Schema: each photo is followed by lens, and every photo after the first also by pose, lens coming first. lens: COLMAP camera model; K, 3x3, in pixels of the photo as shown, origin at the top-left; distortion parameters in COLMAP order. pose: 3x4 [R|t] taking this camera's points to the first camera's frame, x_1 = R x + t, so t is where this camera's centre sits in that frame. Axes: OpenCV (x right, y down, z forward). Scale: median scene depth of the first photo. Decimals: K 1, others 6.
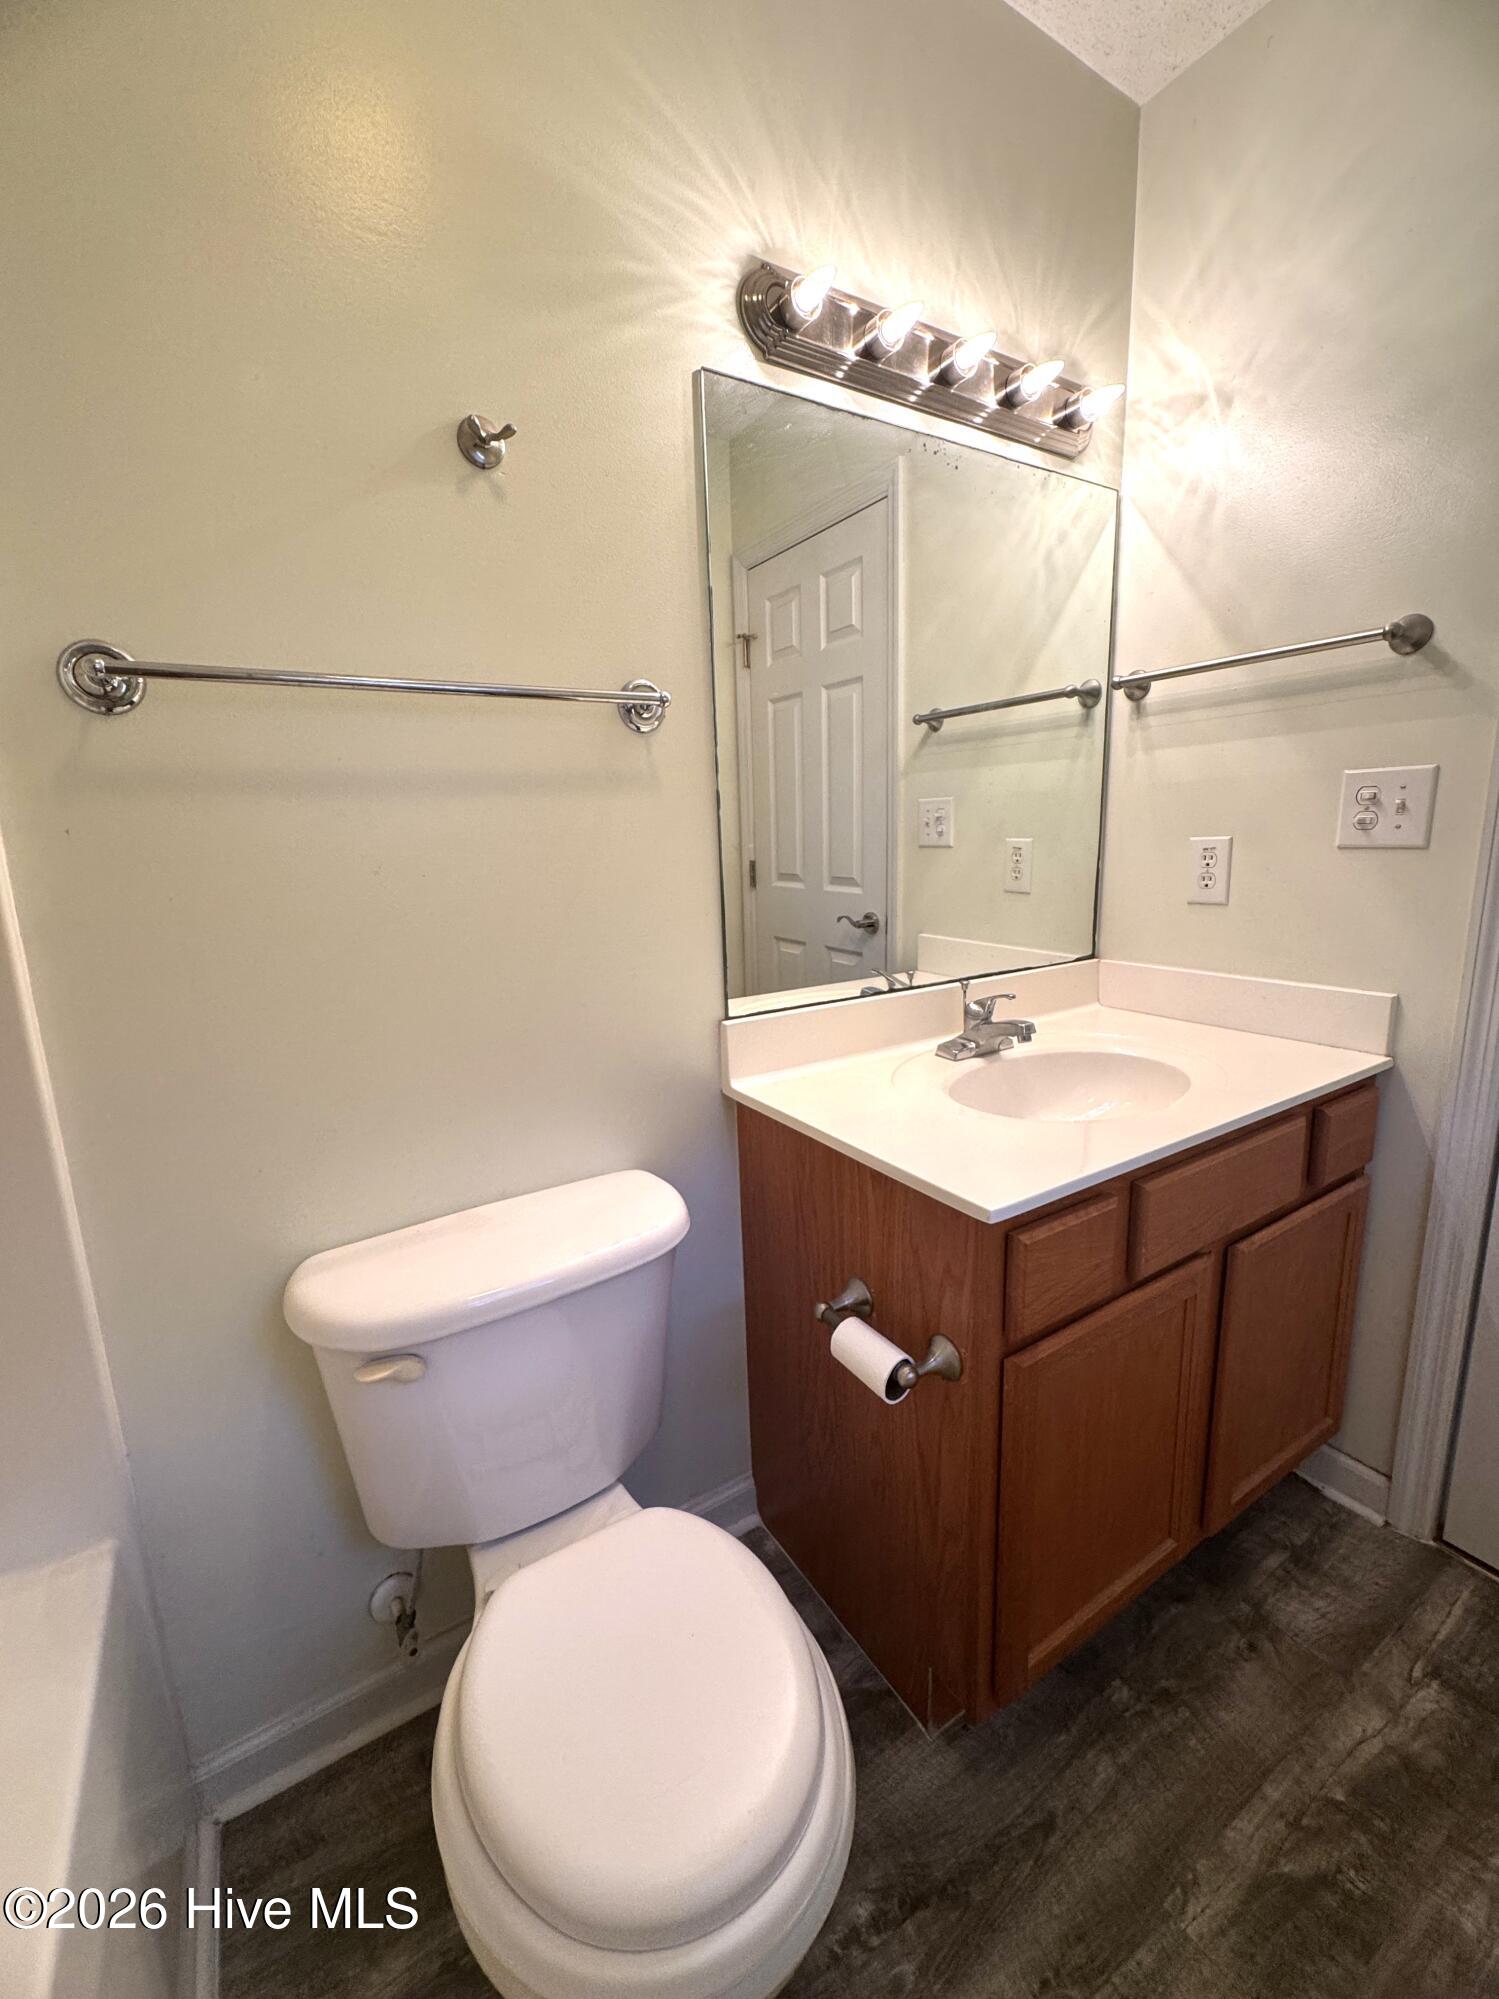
lens RADIAL K [[823.2, 0, 752.8], [0, 823.2, 1003.0], [0, 0, 1]] dist [0.000049, 0.000322]
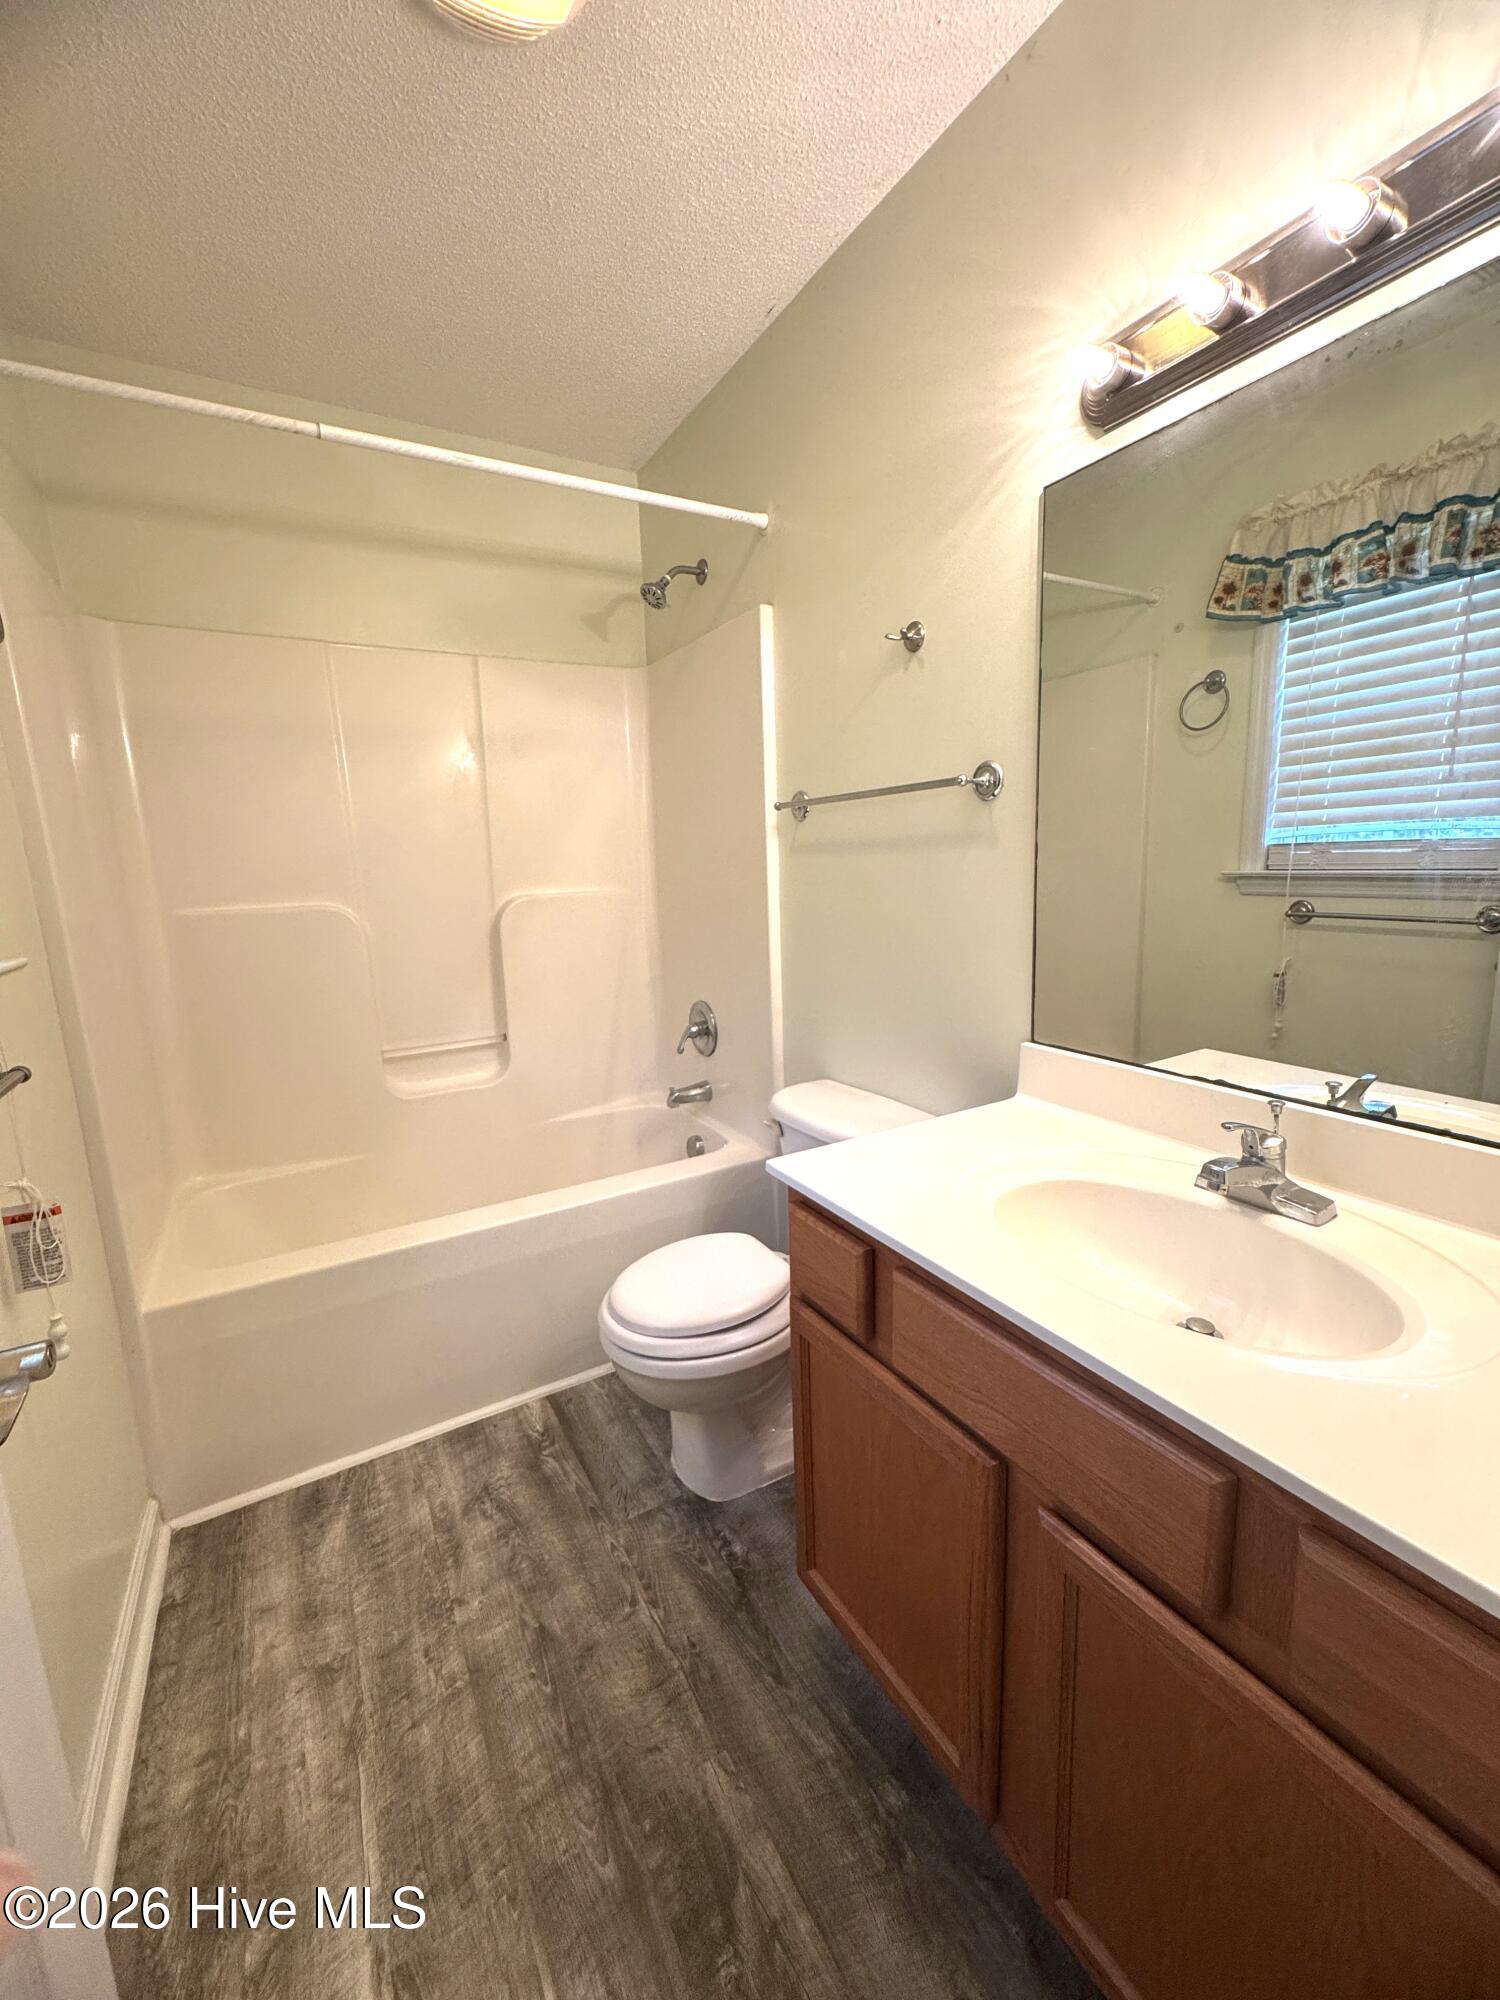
lens RADIAL K [[800.8, 0, 746.7], [0, 800.8, 1007.1], [0, 0, 1]] dist [-0.000724, -0.000286]
pose [[-0.039668, 0.213878, -0.976055, 1.303418], [-0.166006, 0.961838, 0.217510, -0.249509], [0.985327, 0.170659, -0.002649, 0.753625]]
